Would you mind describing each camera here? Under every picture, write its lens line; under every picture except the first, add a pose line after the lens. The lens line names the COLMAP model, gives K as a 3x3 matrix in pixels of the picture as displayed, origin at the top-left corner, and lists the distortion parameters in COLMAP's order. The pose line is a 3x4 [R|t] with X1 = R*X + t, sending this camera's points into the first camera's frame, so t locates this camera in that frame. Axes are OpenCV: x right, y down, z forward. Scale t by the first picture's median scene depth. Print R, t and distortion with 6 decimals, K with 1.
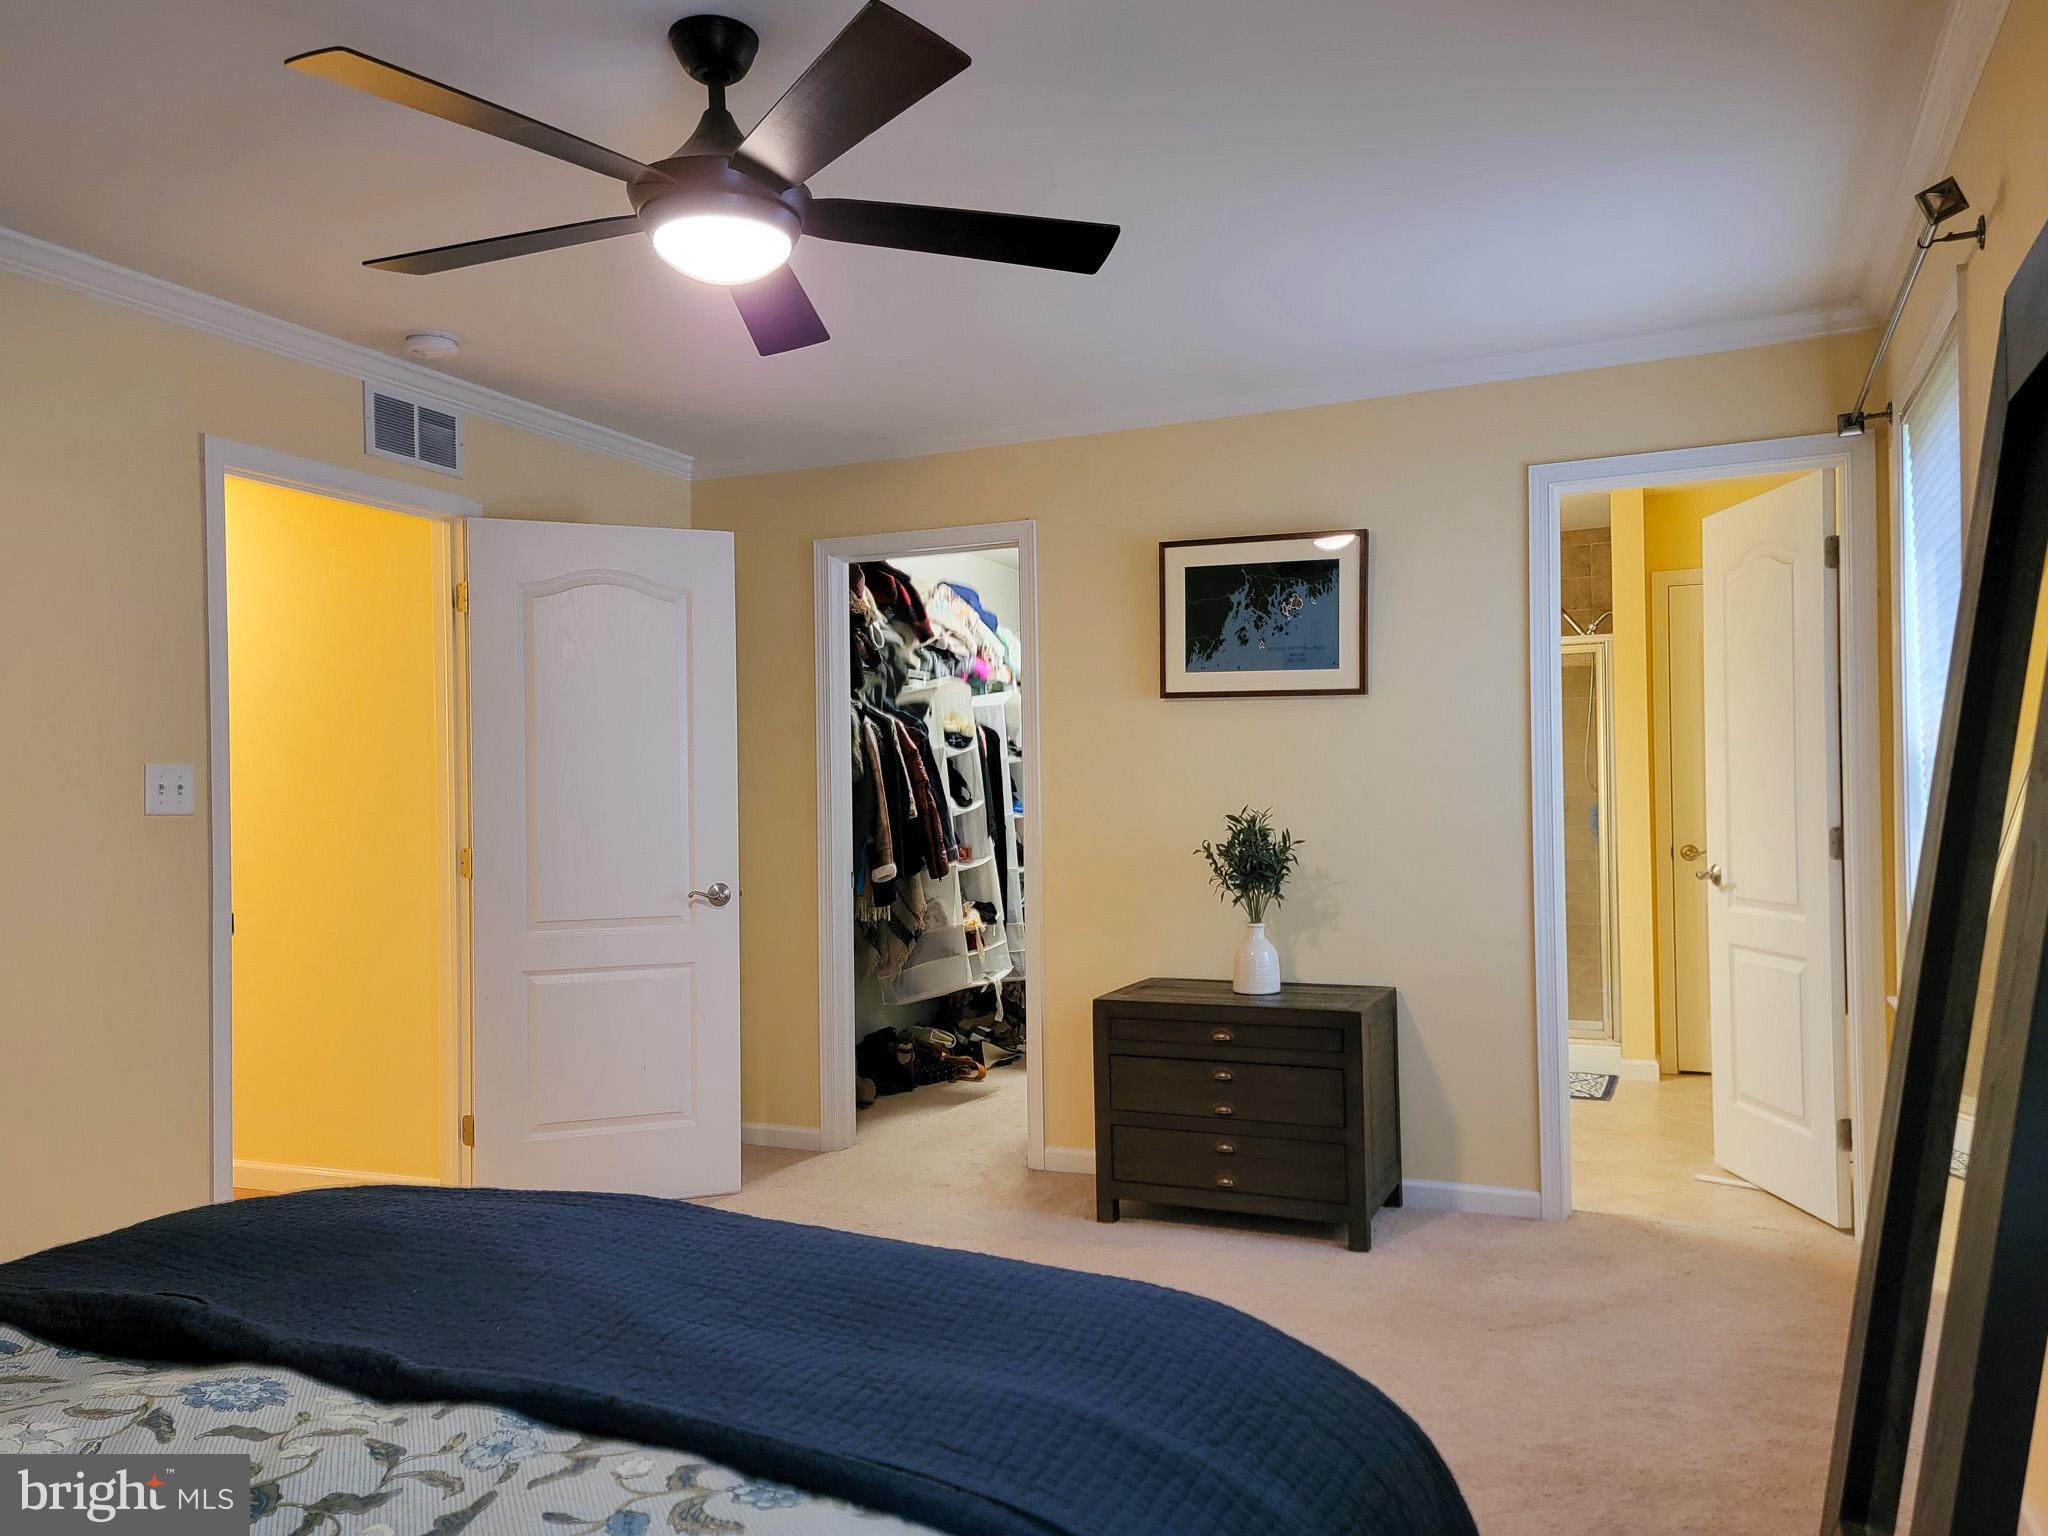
lens RADIAL K [[1452.1, 0, 996.2], [0, 1452.1, 785.6], [0, 0, 1]] dist [0.093428, -0.071710]
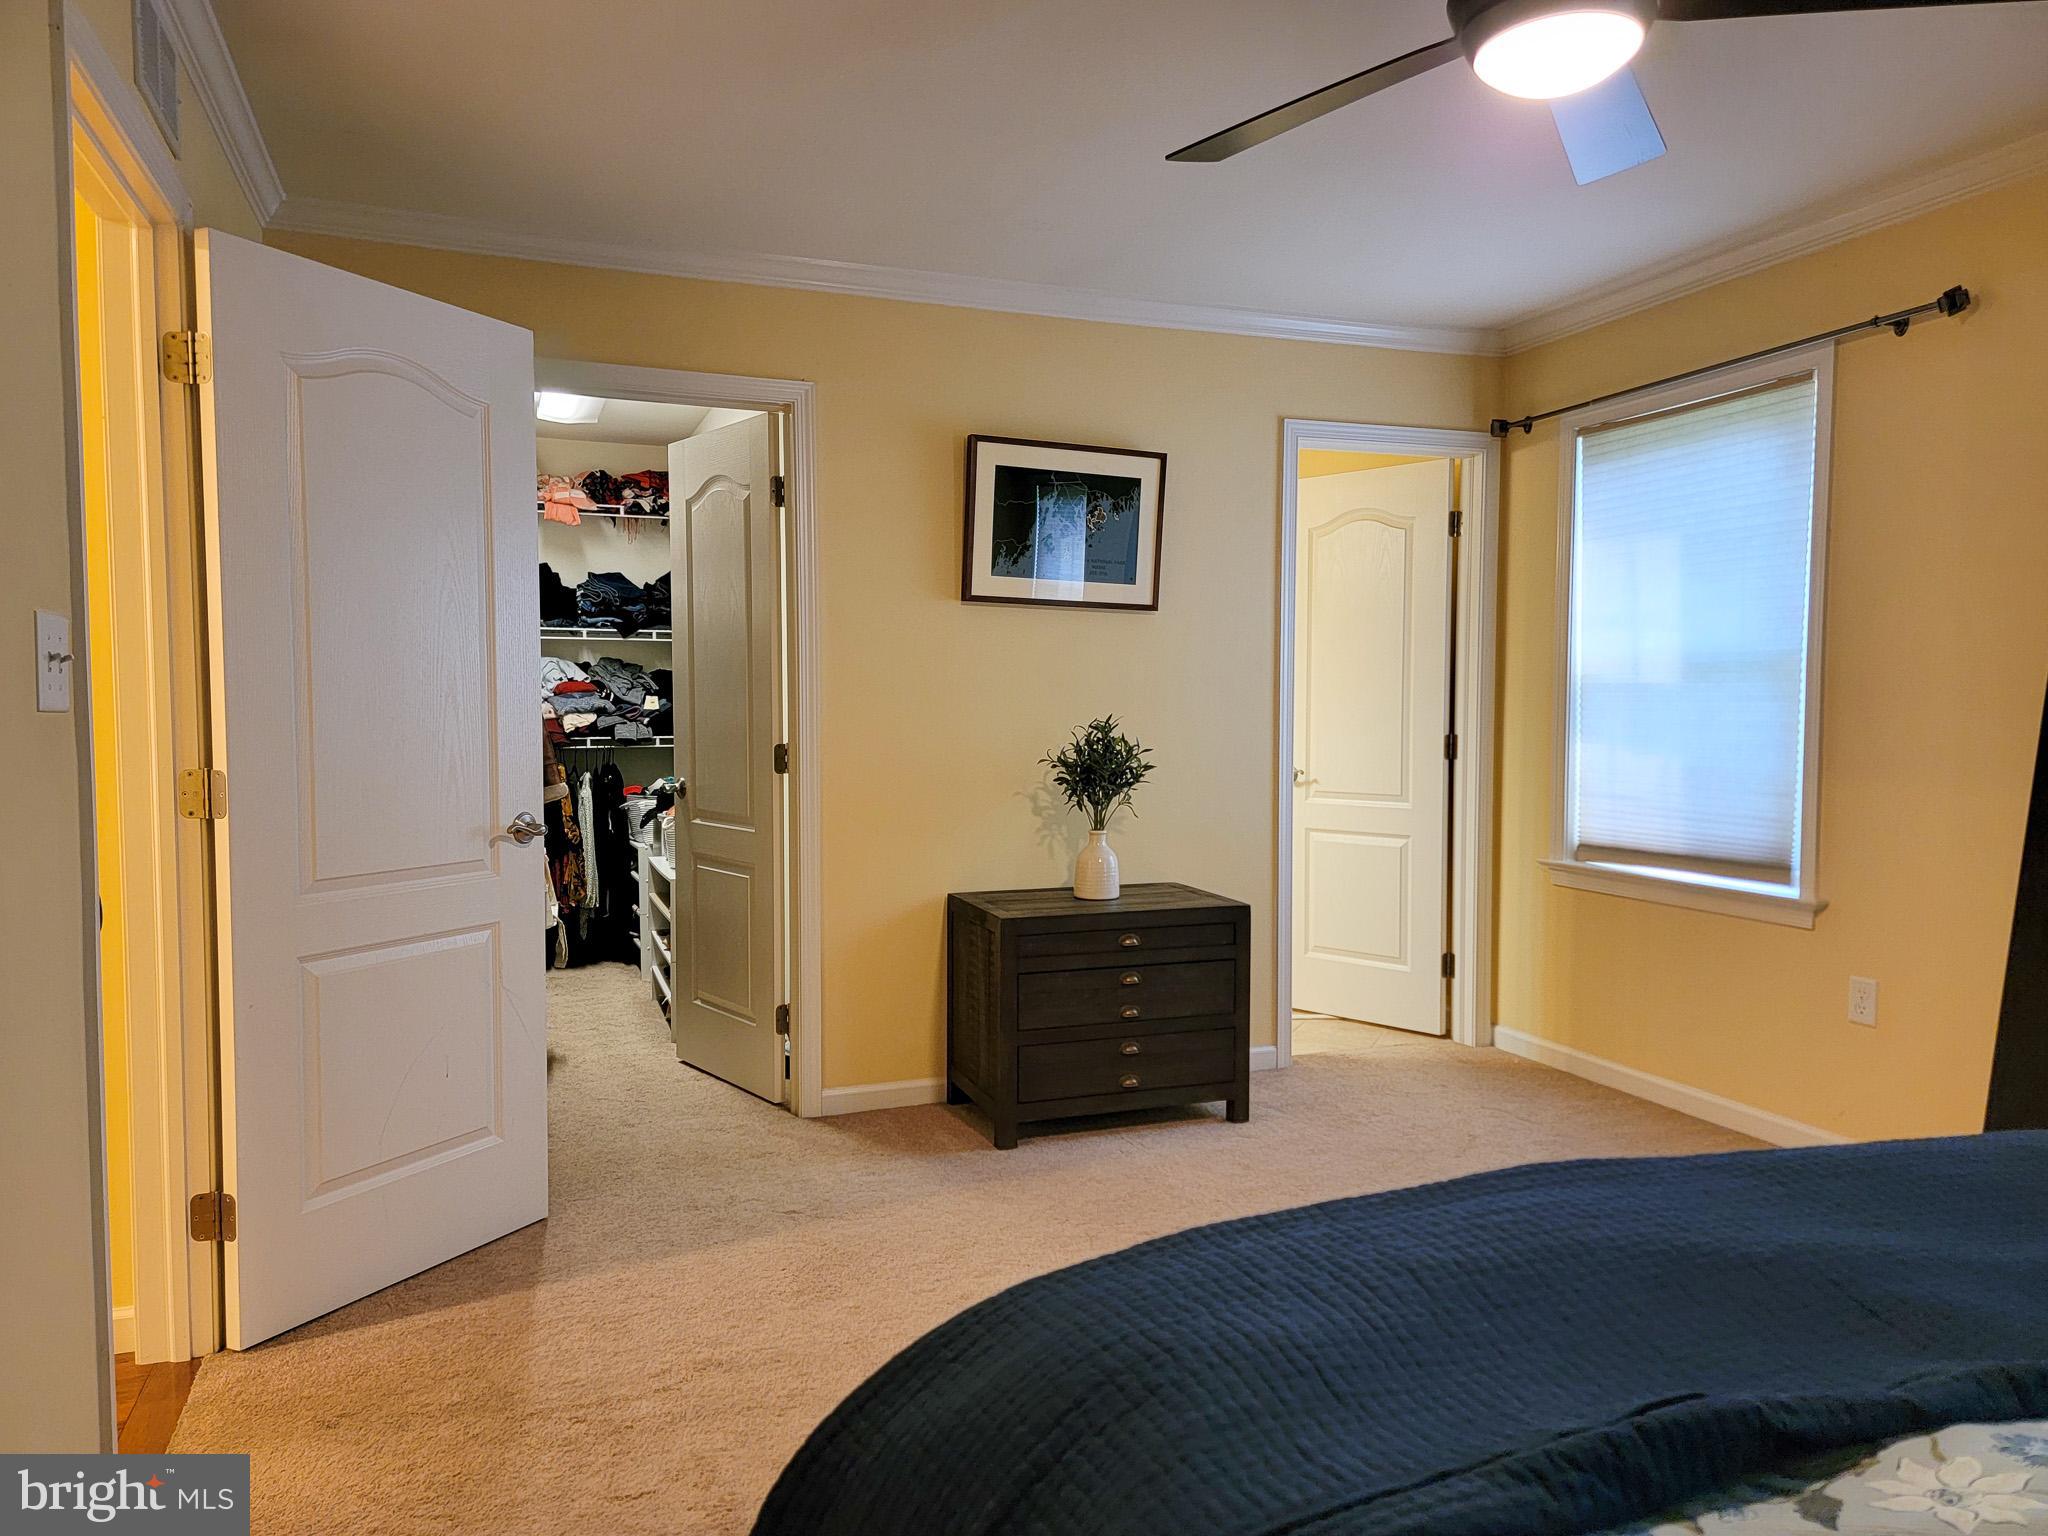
lens RADIAL K [[1421.2, 0, 1026.3], [0, 1421.2, 768.6], [0, 0, 1]] dist [0.089873, -0.068573]
pose [[0.717989, -0.016628, 0.695856, -0.531789], [-0.018334, 0.998916, 0.042787, 0.009526], [-0.695813, -0.043479, 0.716906, 0.315328]]
